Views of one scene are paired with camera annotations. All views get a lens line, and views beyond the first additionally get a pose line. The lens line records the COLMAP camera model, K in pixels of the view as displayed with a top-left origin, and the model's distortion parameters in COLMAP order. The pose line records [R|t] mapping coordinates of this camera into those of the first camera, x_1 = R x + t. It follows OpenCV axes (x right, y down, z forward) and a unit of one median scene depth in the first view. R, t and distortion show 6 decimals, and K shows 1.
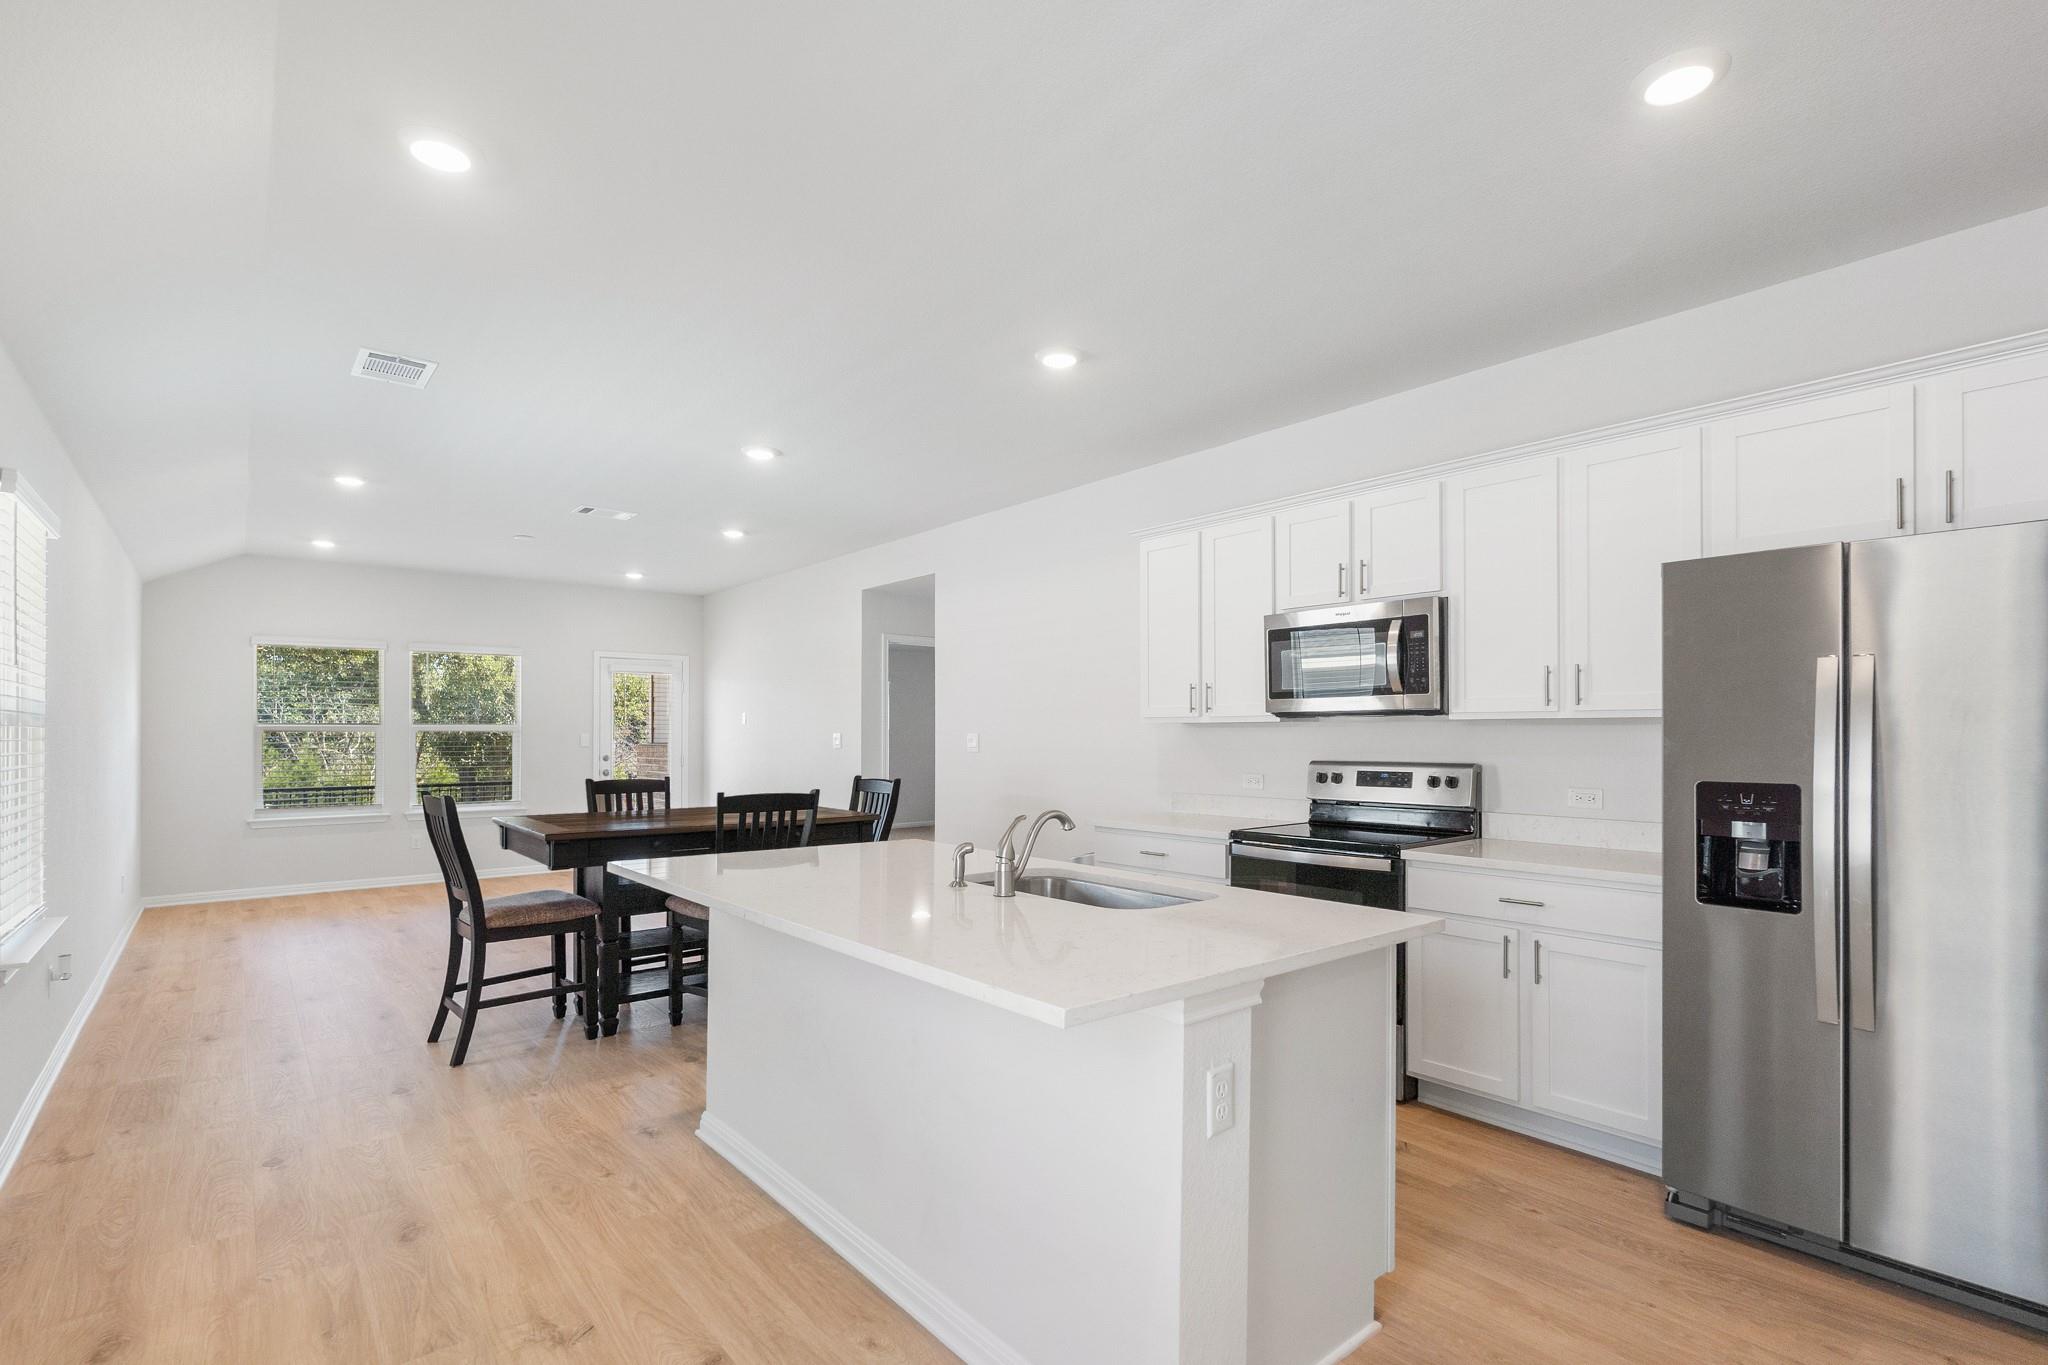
lens RADIAL K [[914.5, 0, 1025.9], [0, 914.5, 726.8], [0, 0, 1]] dist [-0.001856, -0.000534]
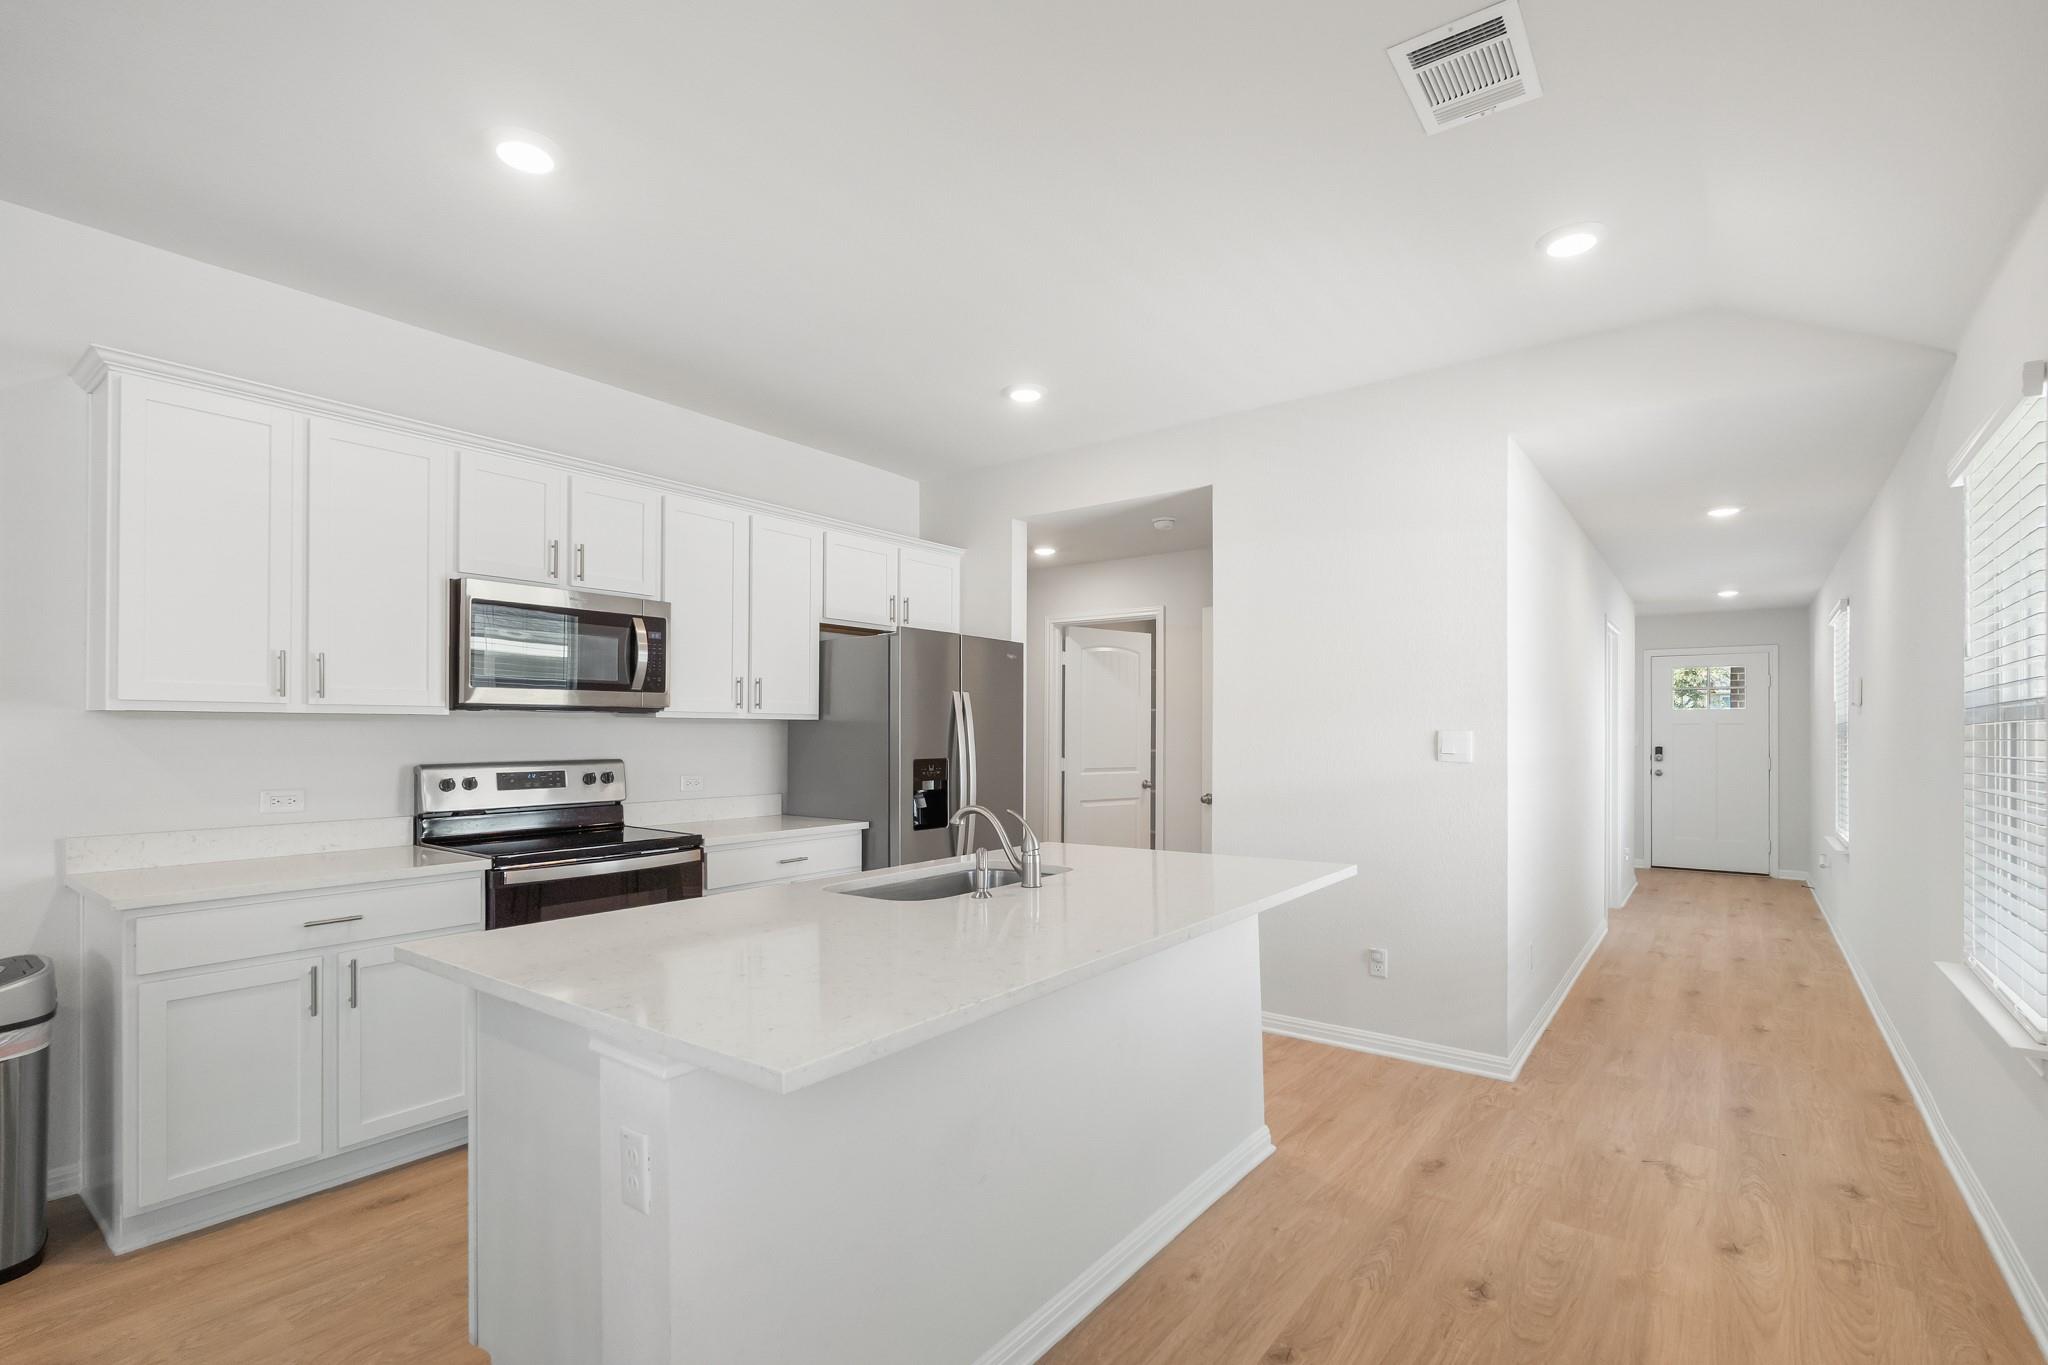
lens RADIAL K [[914.5, 0, 1025.9], [0, 914.5, 726.8], [0, 0, 1]] dist [-0.001856, -0.000534]
pose [[-0.194989, 0.005219, 0.980791, -0.590380], [-0.009633, 0.999927, -0.007236, 0.005655], [-0.980758, -0.010859, -0.194925, 0.684110]]
